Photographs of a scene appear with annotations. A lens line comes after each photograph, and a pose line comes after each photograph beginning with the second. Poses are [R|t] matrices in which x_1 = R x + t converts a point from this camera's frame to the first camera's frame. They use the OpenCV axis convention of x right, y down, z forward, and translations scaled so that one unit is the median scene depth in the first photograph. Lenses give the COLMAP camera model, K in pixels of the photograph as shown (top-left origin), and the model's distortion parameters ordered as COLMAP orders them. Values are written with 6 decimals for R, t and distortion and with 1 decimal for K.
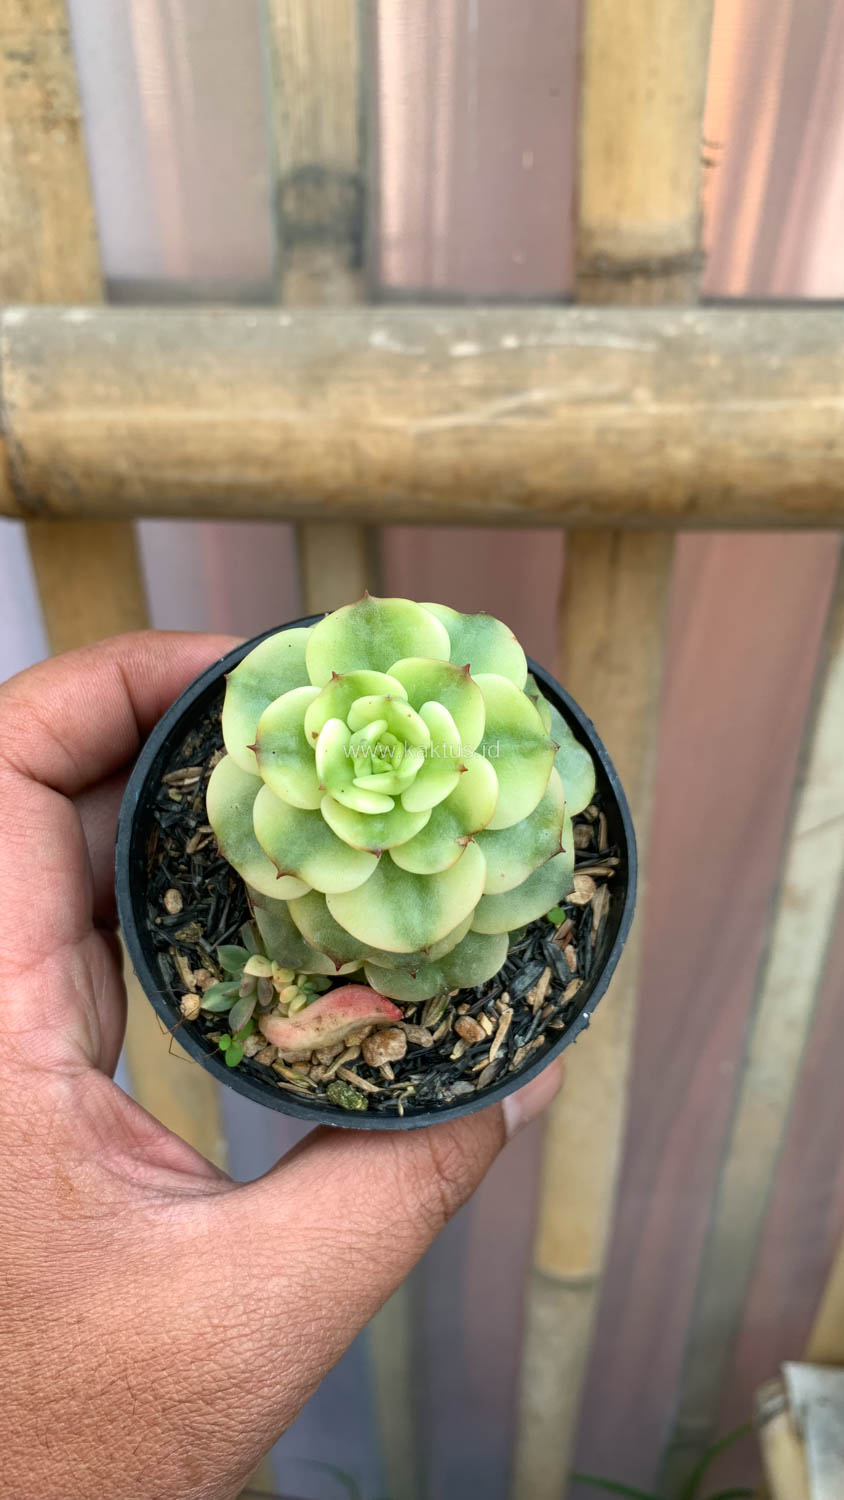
lens RADIAL K [[1147.8, 0, 420.5], [0, 1147.8, 696.7], [0, 0, 1]] dist [0.007462, 0.000552]
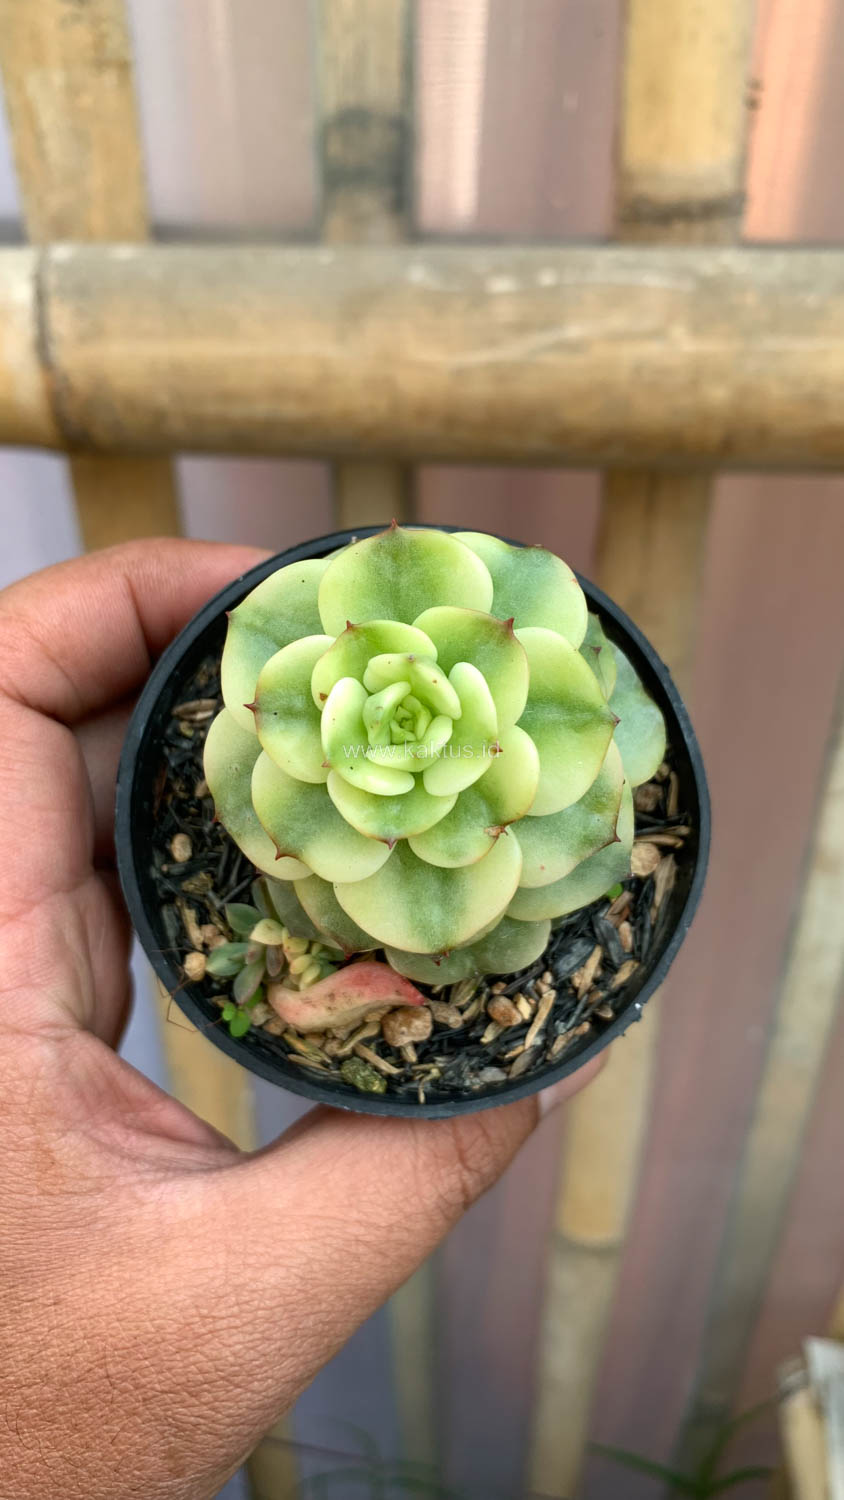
lens RADIAL K [[1157.3, 0, 421.0], [0, 1157.3, 707.0], [0, 0, 1]] dist [0.063190, -0.005662]
pose [[0.996062, 0.049298, -0.073691, 0.033346], [-0.039504, 0.990869, 0.128913, -0.056575], [0.079373, -0.125494, 0.988914, 0.137913]]
